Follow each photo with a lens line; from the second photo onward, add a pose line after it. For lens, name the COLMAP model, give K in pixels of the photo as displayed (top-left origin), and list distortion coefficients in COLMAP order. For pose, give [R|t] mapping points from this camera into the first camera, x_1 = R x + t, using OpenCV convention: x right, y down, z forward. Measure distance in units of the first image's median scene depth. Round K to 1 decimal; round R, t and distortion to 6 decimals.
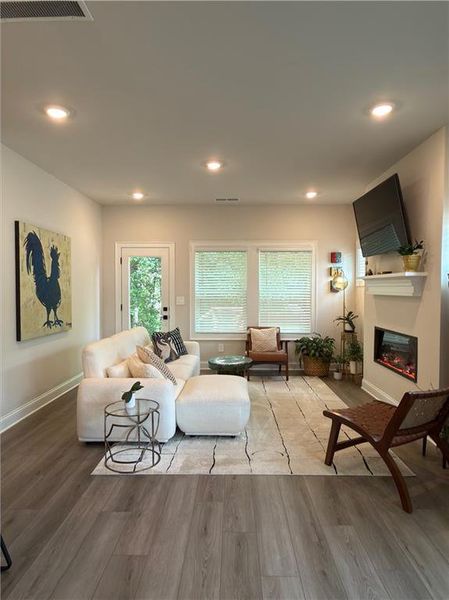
lens RADIAL K [[394.9, 0, 225.5], [0, 394.9, 296.0], [0, 0, 1]] dist [0.003672, -0.002053]
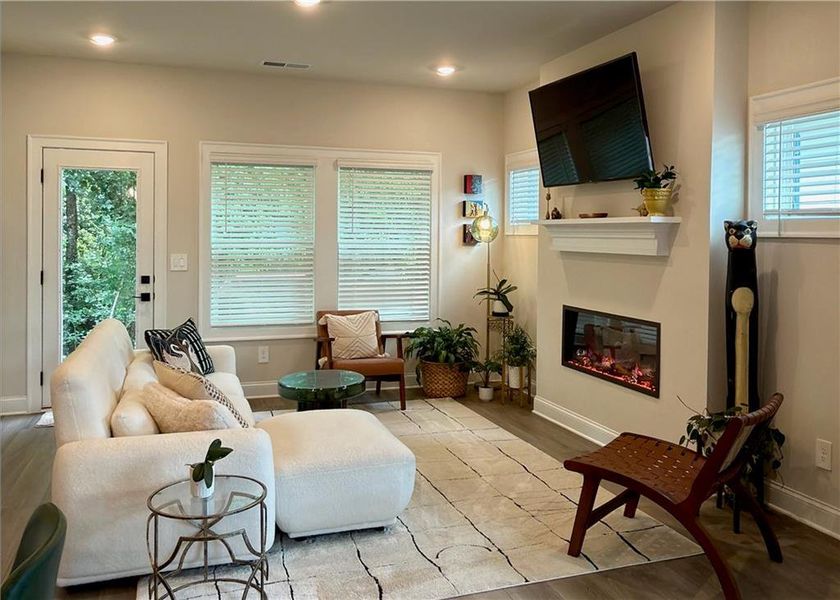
lens RADIAL K [[730.1, 0, 434.9], [0, 730.1, 242.0], [0, 0, 1]] dist [0.005267, -0.008953]
pose [[0.931919, 0.003208, 0.362653, -0.187416], [-0.000812, 0.999977, -0.006759, -0.009499], [-0.362666, 0.006005, 0.931900, 0.055810]]
